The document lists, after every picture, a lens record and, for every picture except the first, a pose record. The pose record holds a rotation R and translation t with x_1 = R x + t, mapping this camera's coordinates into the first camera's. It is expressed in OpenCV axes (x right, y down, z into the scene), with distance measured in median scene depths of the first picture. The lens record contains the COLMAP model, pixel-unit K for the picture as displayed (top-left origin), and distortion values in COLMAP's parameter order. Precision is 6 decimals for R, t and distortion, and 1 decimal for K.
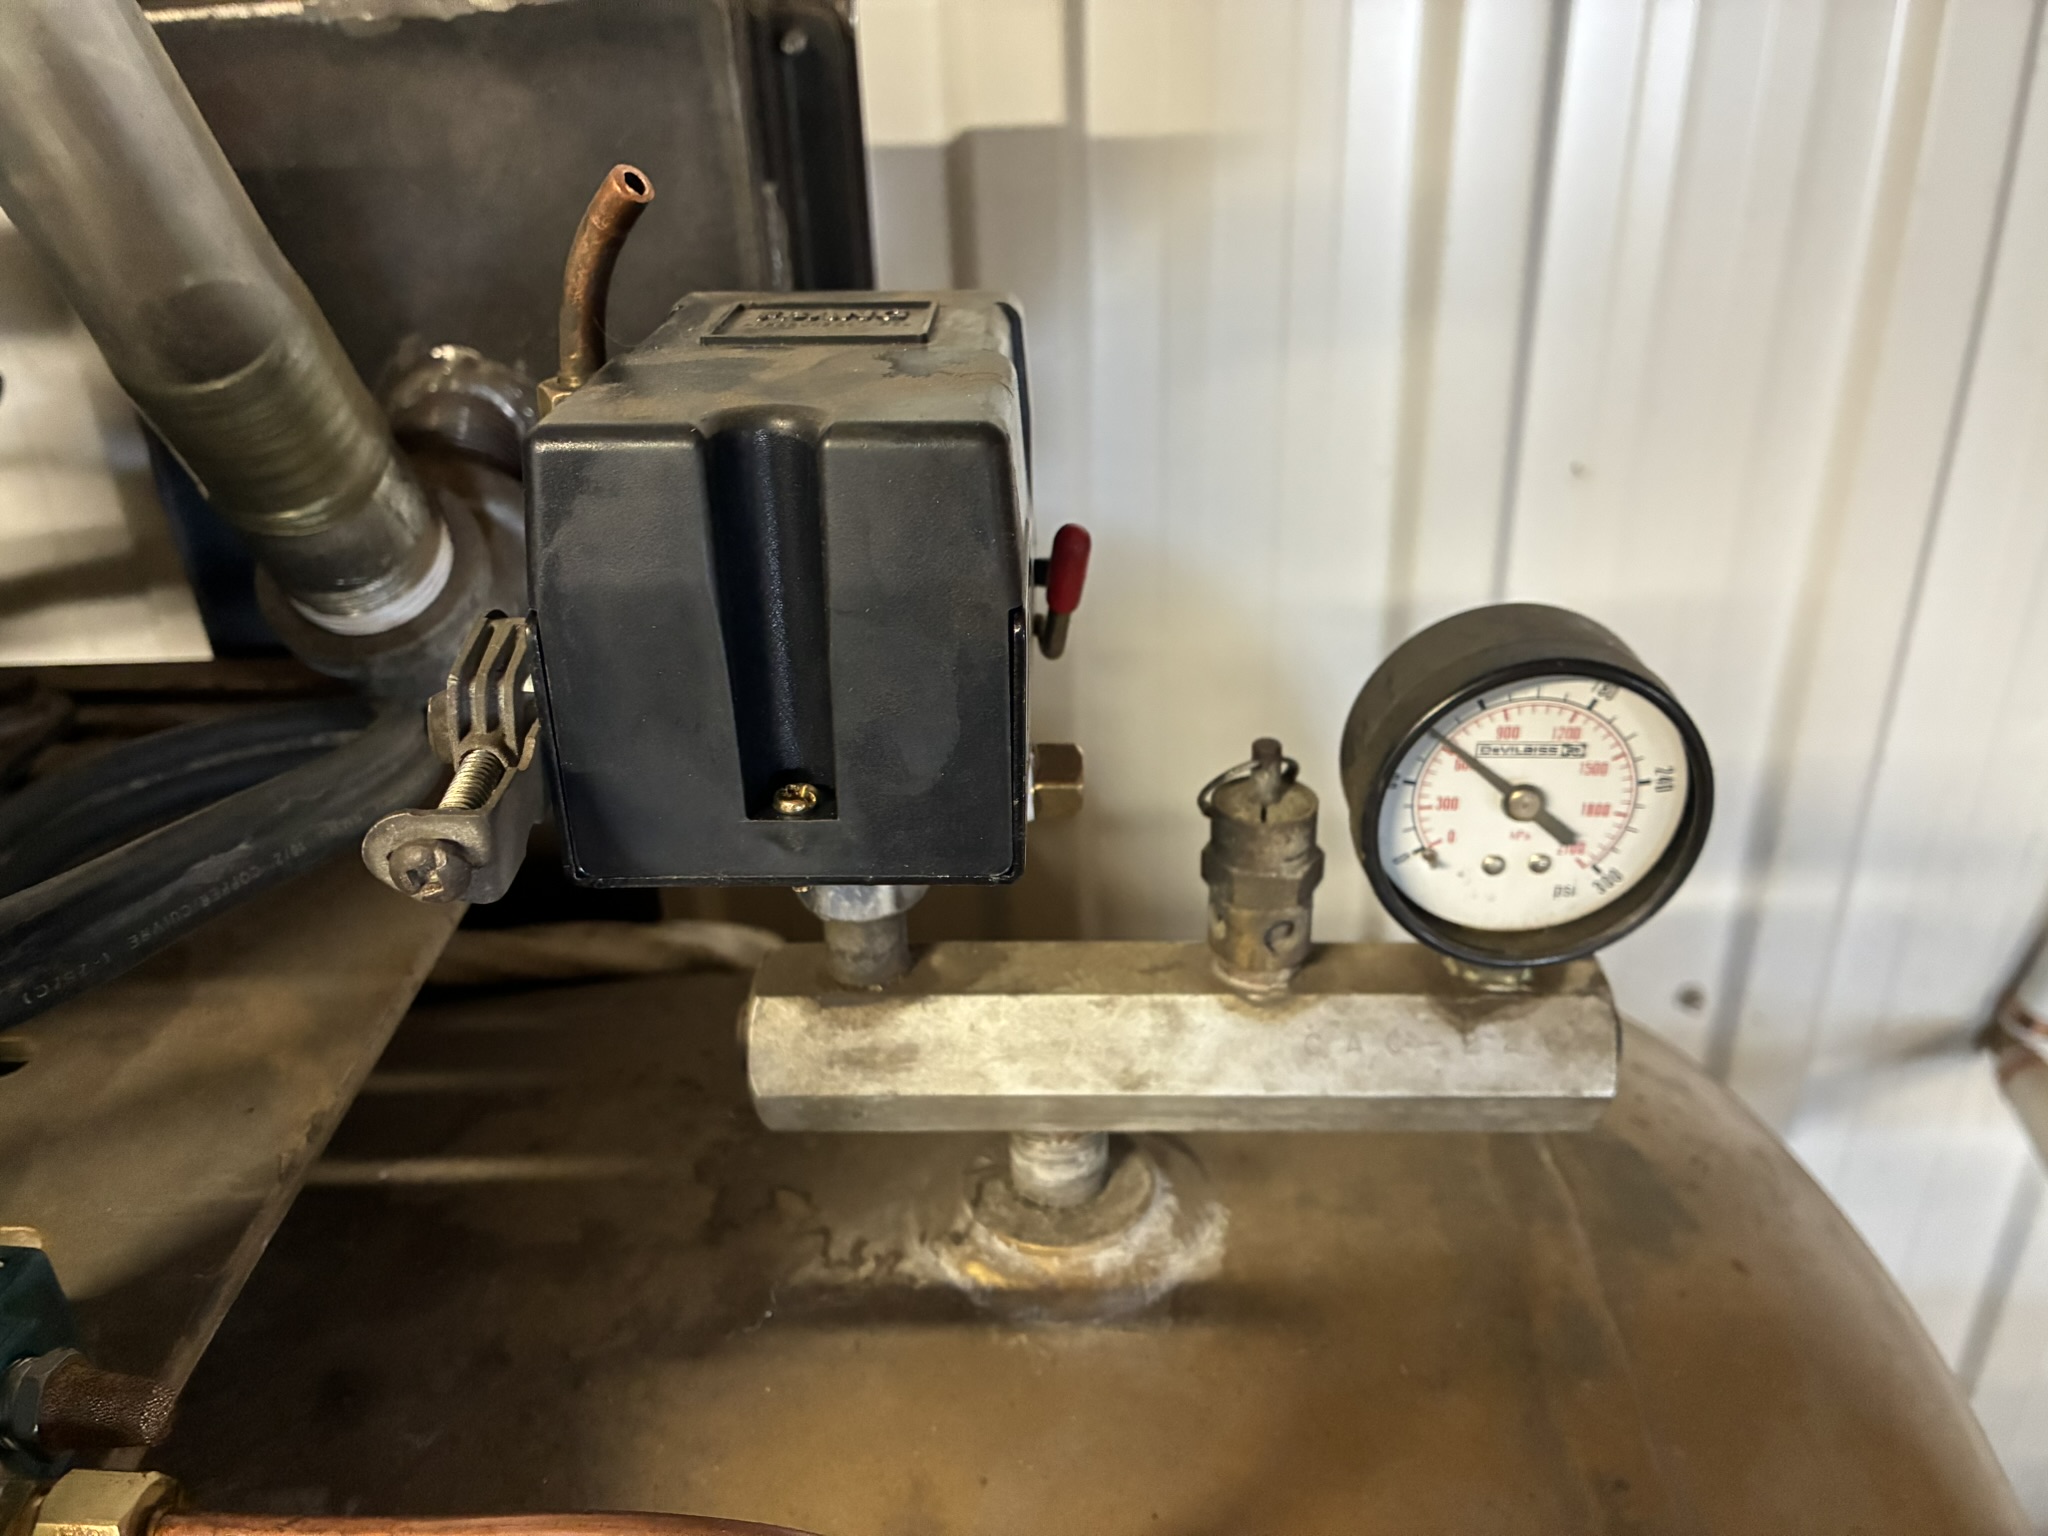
lens RADIAL K [[1584.4, 0, 1029.9], [0, 1584.4, 769.6], [0, 0, 1]] dist [0.060355, -0.102022]
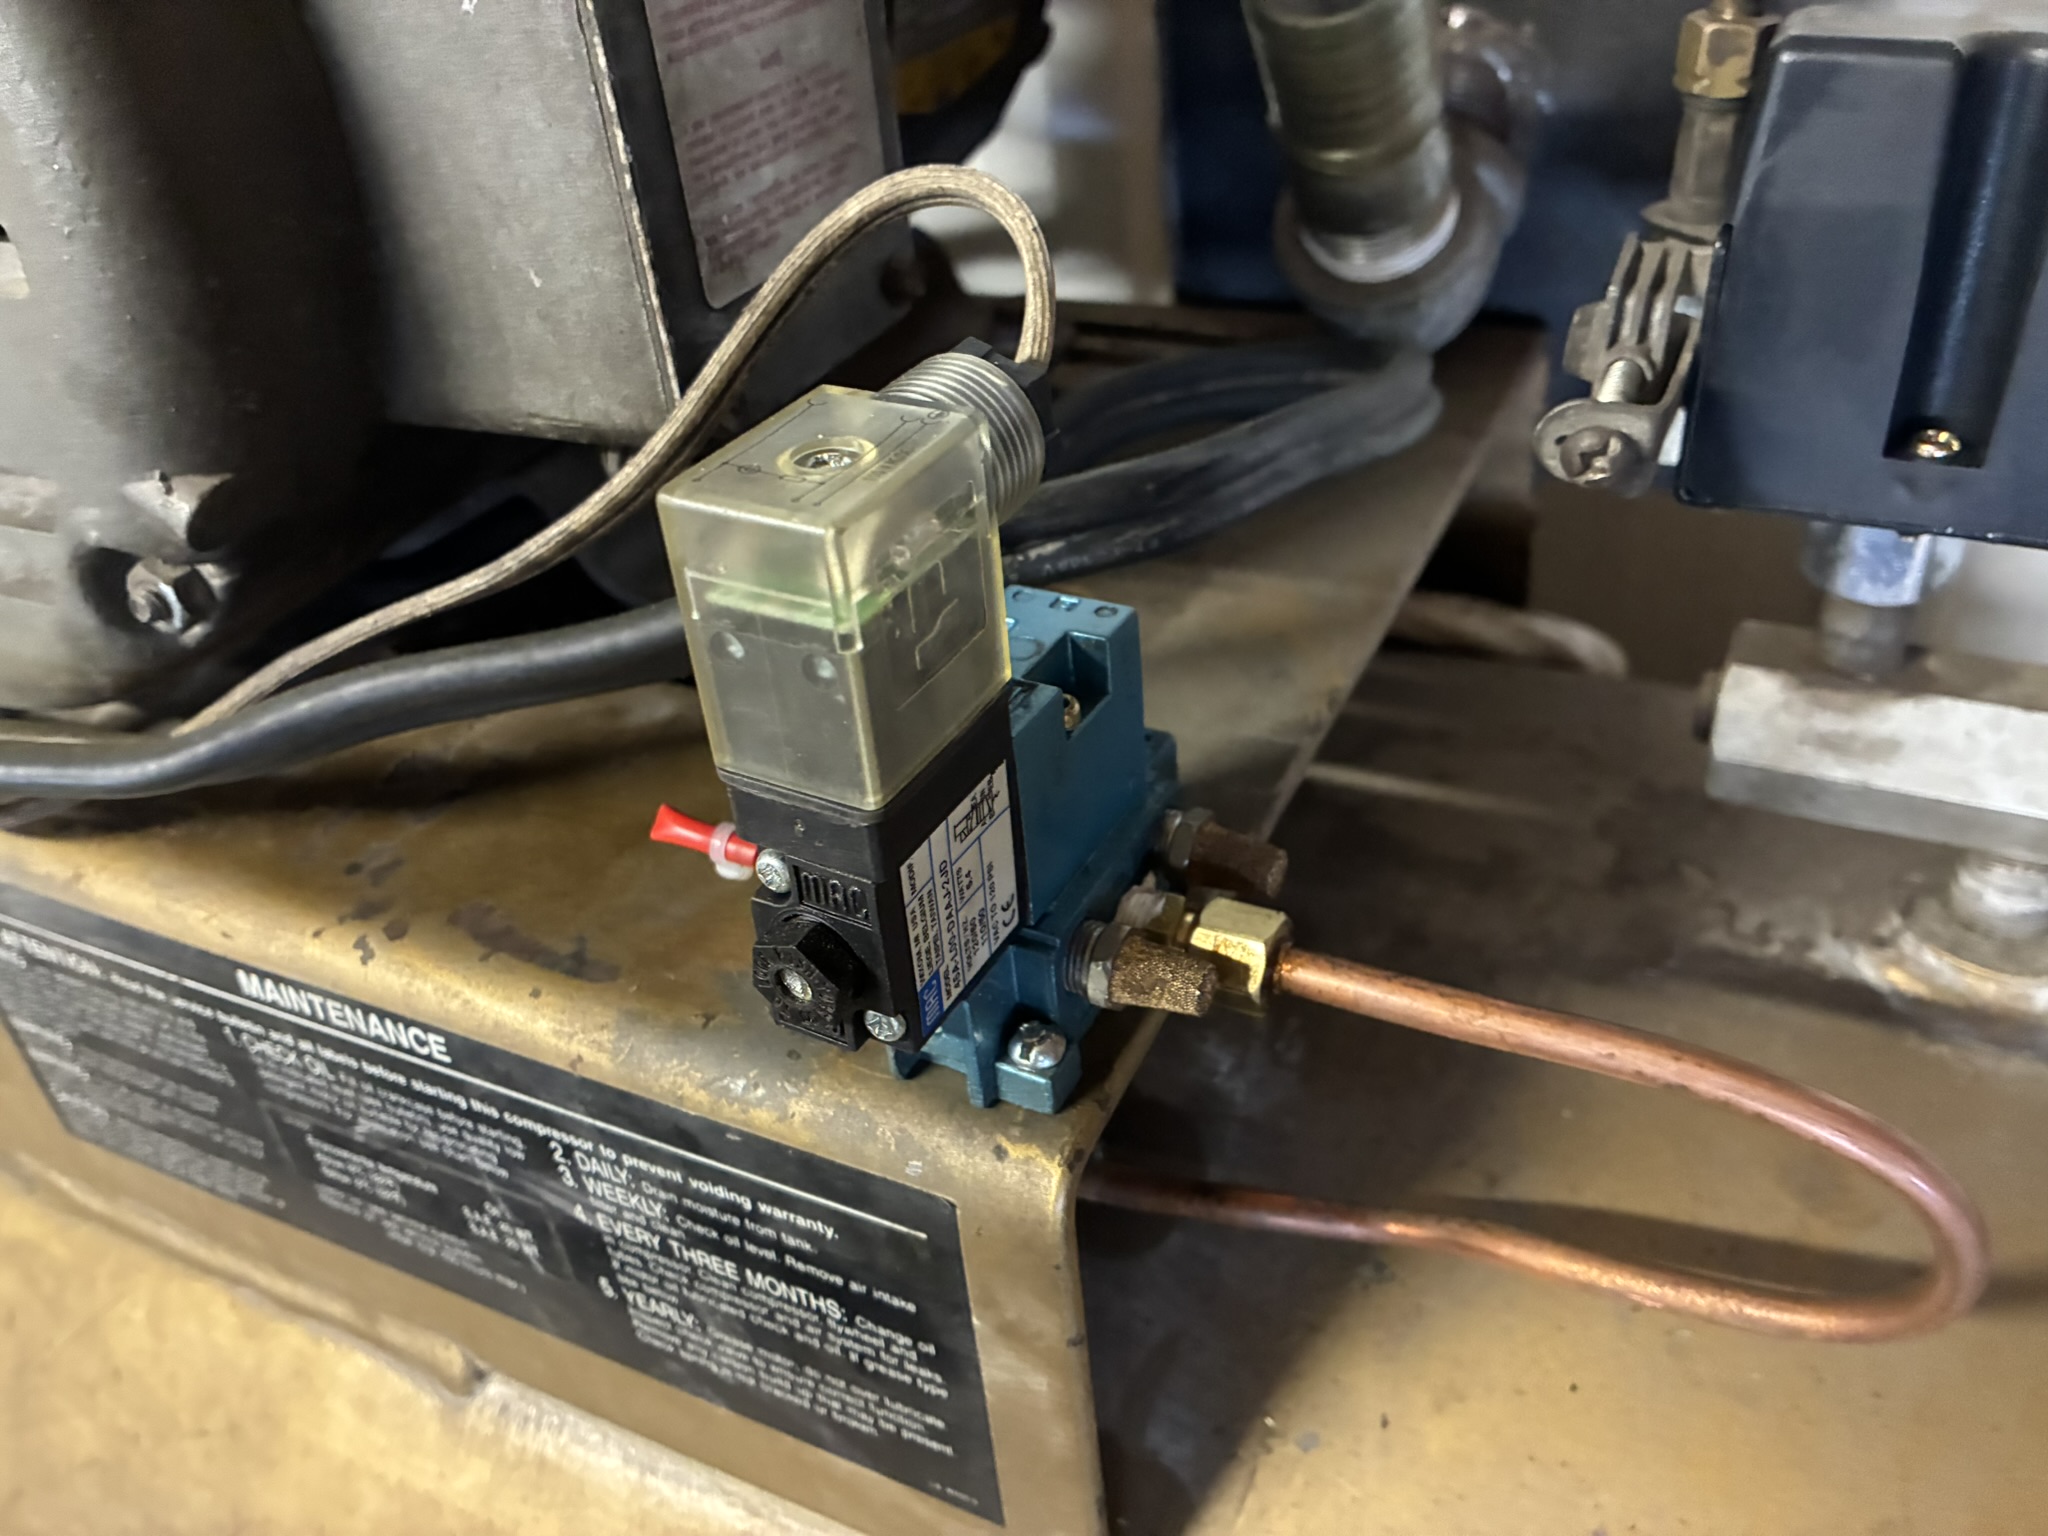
lens RADIAL K [[1584.4, 0, 1029.9], [0, 1584.4, 769.6], [0, 0, 1]] dist [0.060355, -0.102022]
pose [[0.903112, 0.201630, -0.379122, -0.175578], [-0.140465, 0.973046, 0.182895, 0.083183], [0.405781, -0.111922, 0.907092, -0.121805]]
